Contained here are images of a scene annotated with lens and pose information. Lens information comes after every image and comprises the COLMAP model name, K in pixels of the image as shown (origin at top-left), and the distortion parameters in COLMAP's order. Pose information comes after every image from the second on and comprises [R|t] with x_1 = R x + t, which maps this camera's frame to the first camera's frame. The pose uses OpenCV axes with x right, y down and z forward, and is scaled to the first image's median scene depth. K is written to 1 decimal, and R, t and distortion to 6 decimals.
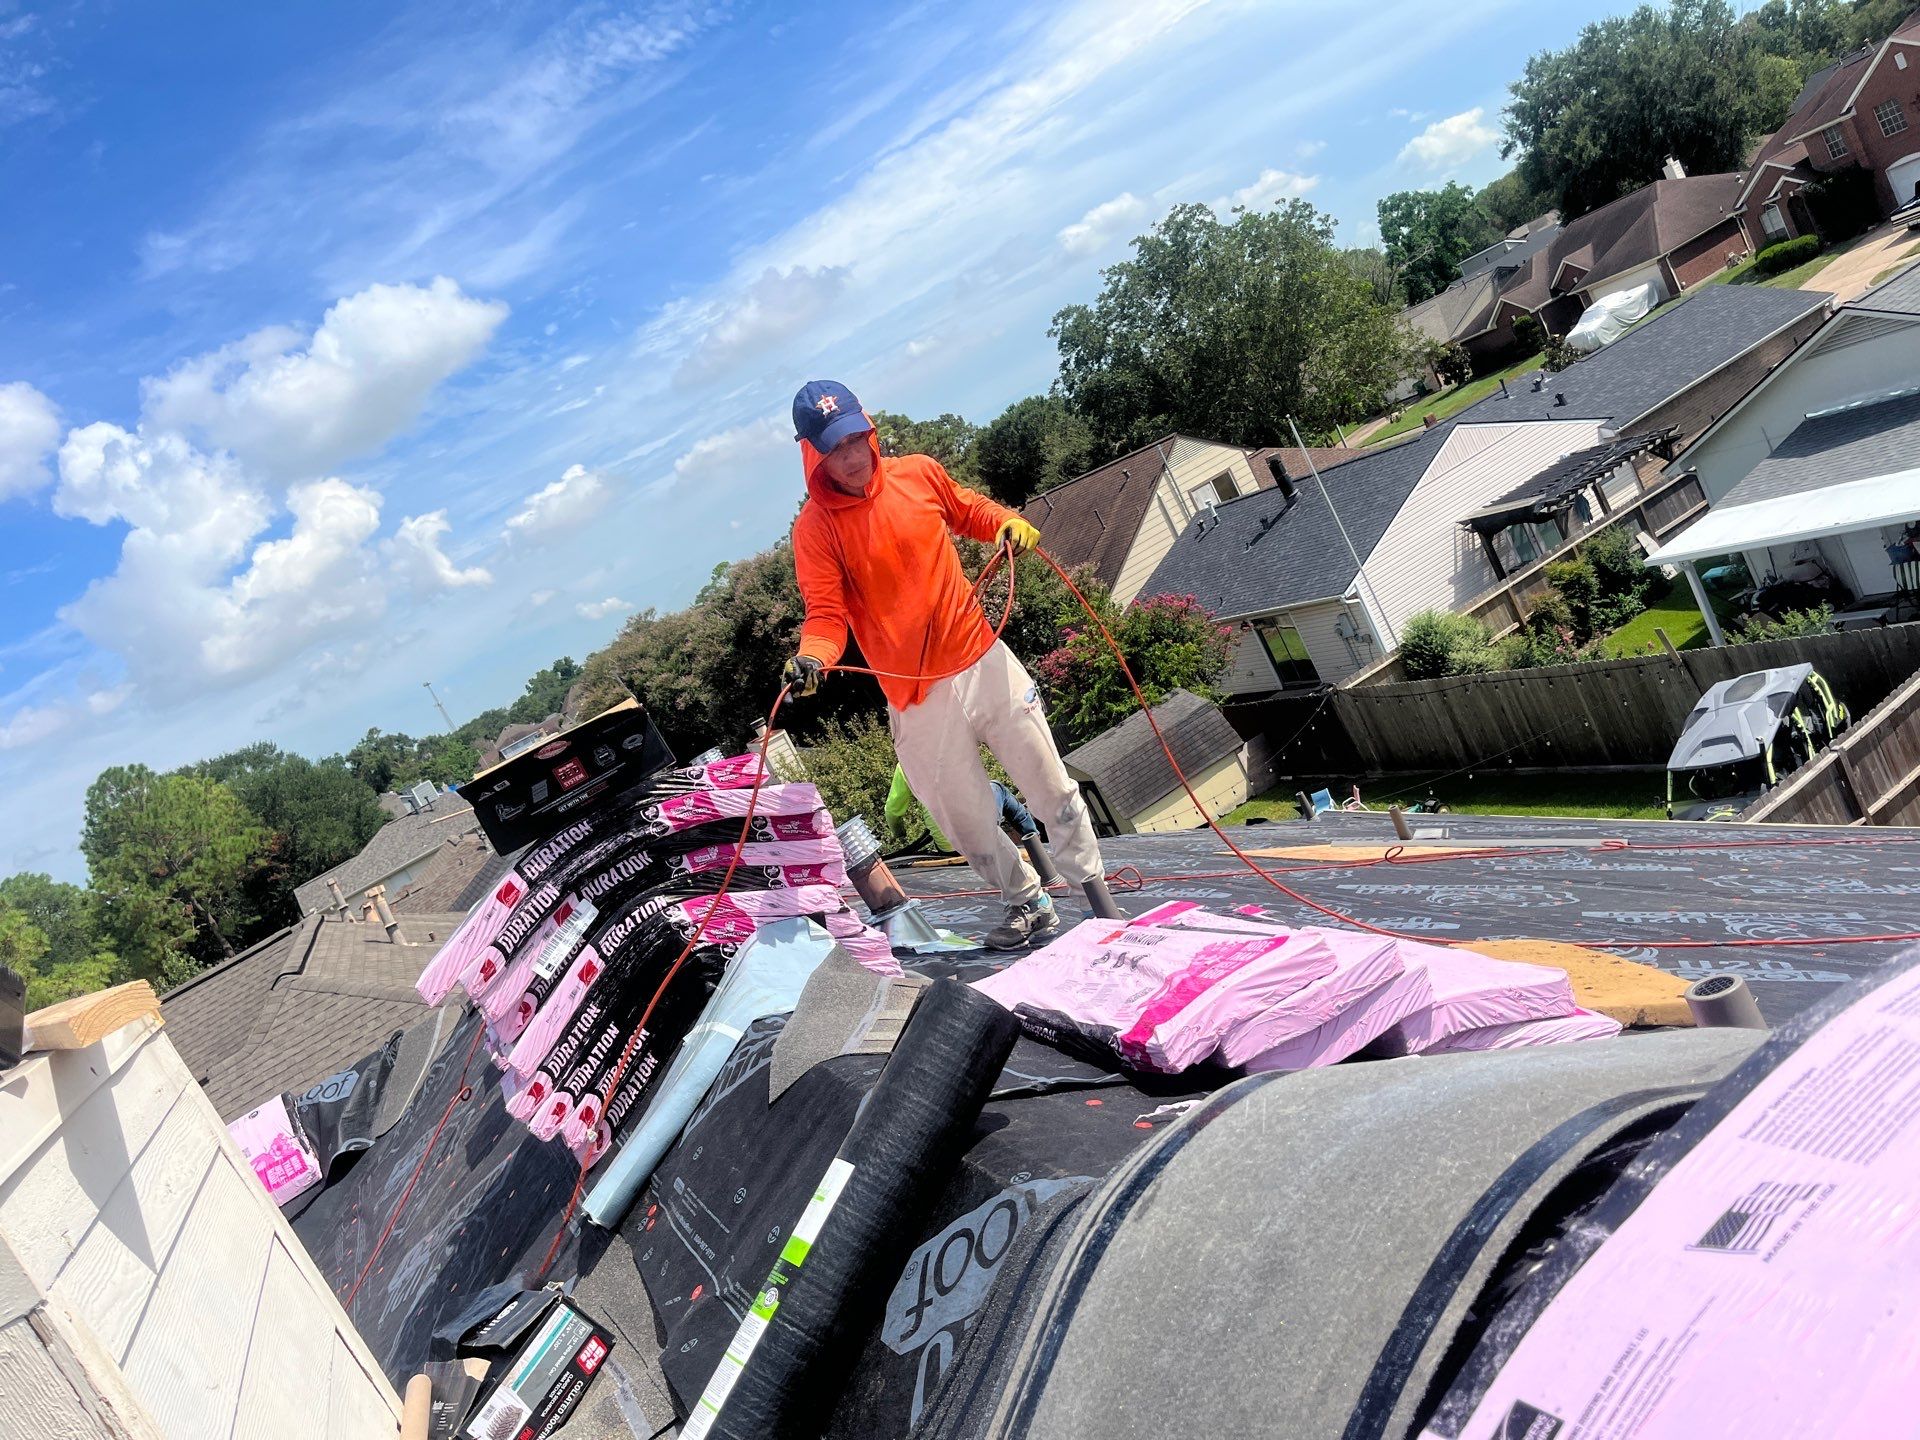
lens RADIAL K [[1411.5, 0, 960.0], [0, 1411.5, 720.0], [0, 0, 1]] dist [-0.002842, -0.004226]
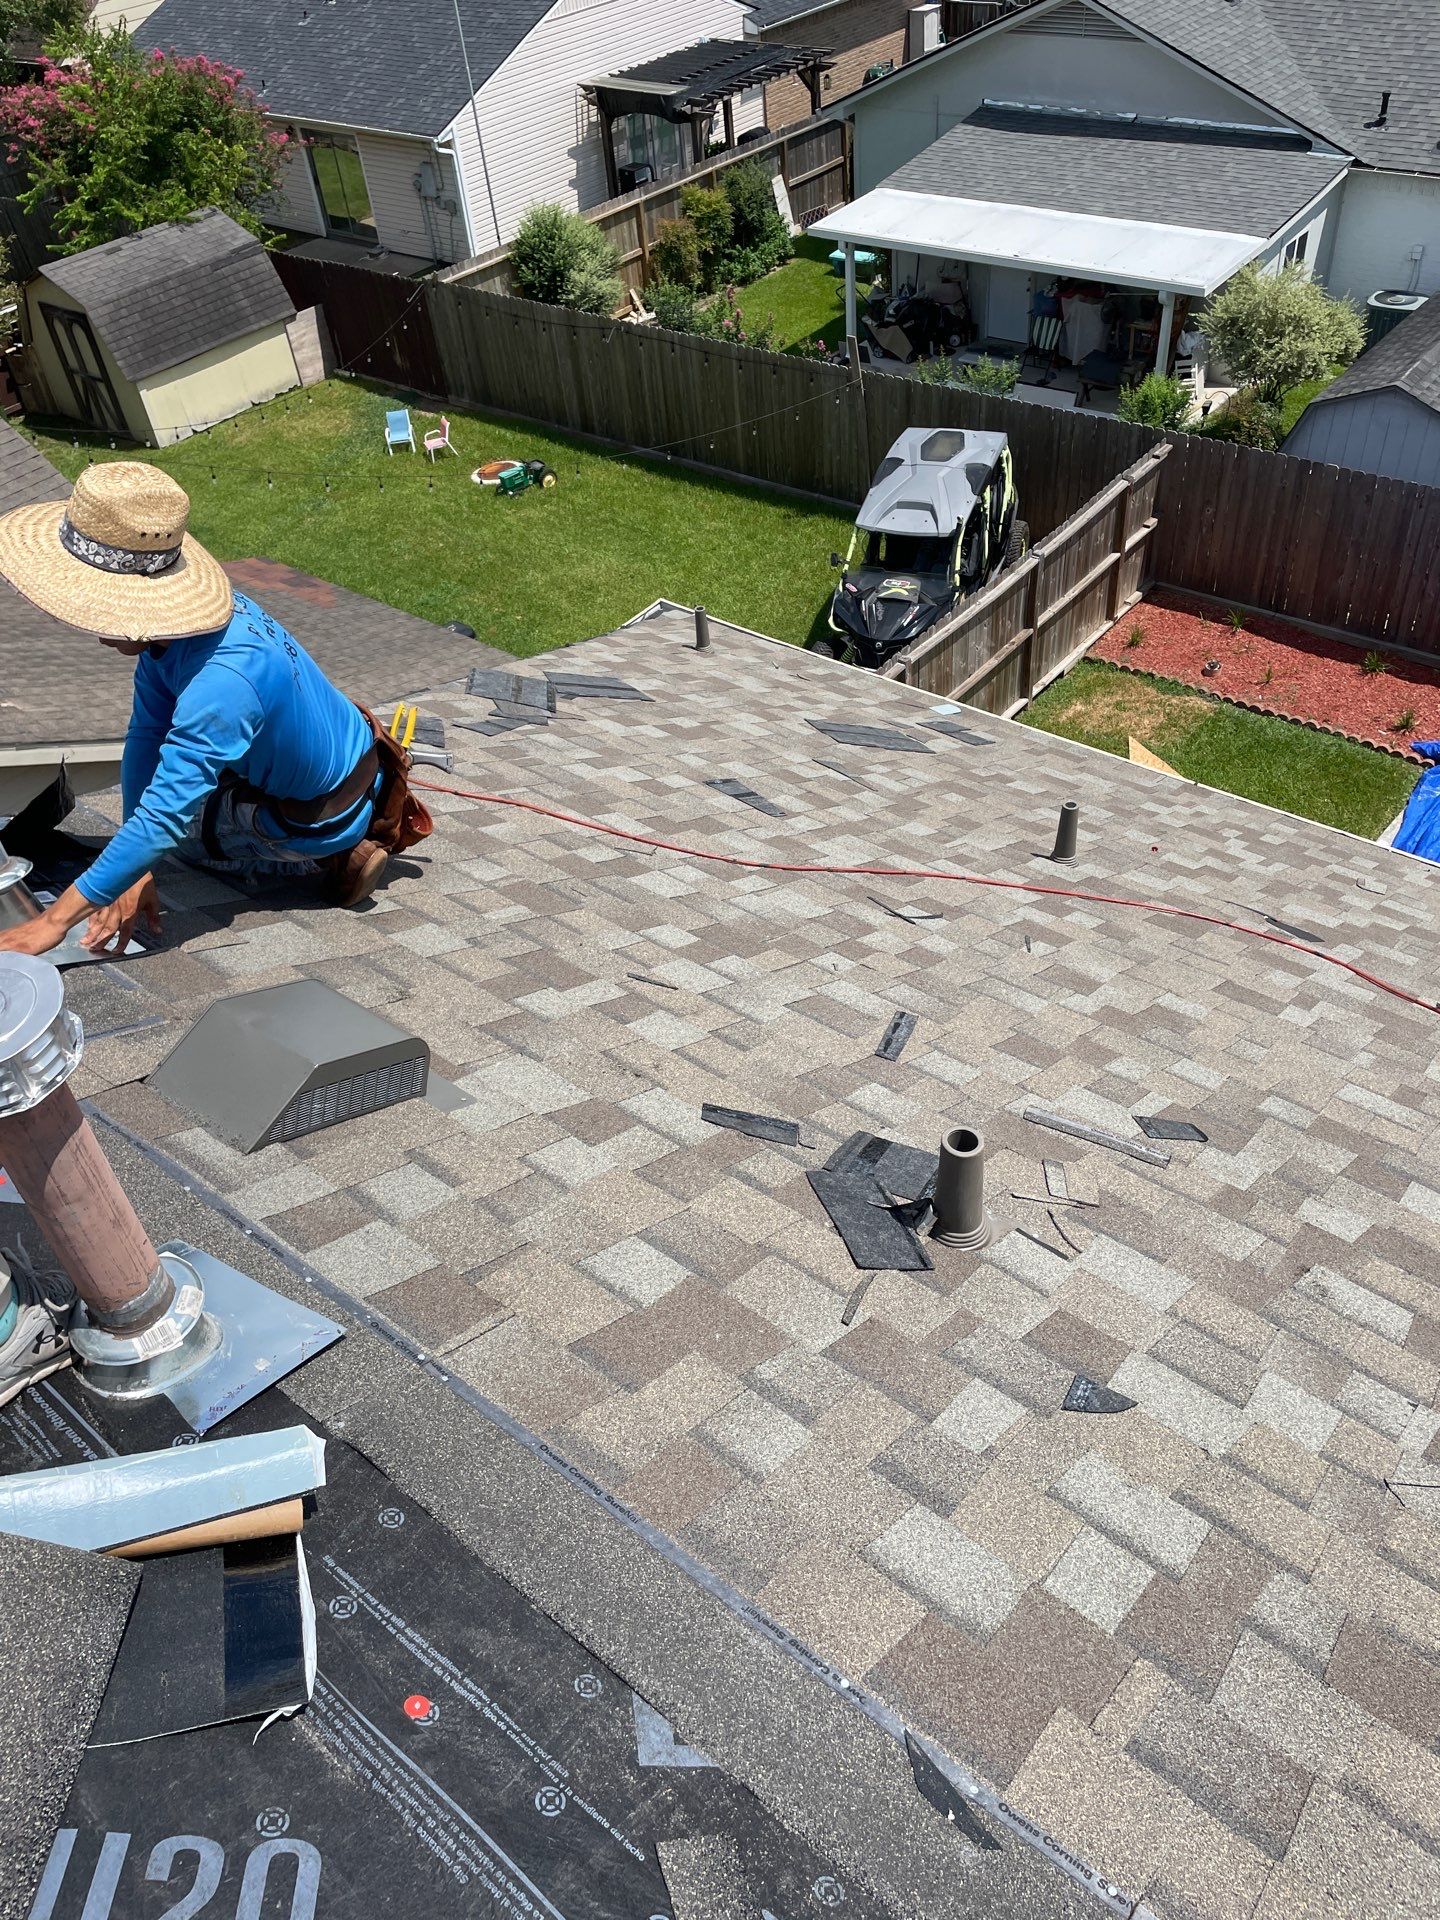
lens RADIAL K [[1470.0, 0, 720.0], [0, 1470.0, 960.0], [0, 0, 1]] dist [0.073765, -0.110172]
pose [[0.837249, 0.029122, 0.546046, -0.041244], [-0.261730, 0.898108, 0.353411, -0.014195], [-0.480116, -0.438810, 0.759562, 0.112525]]
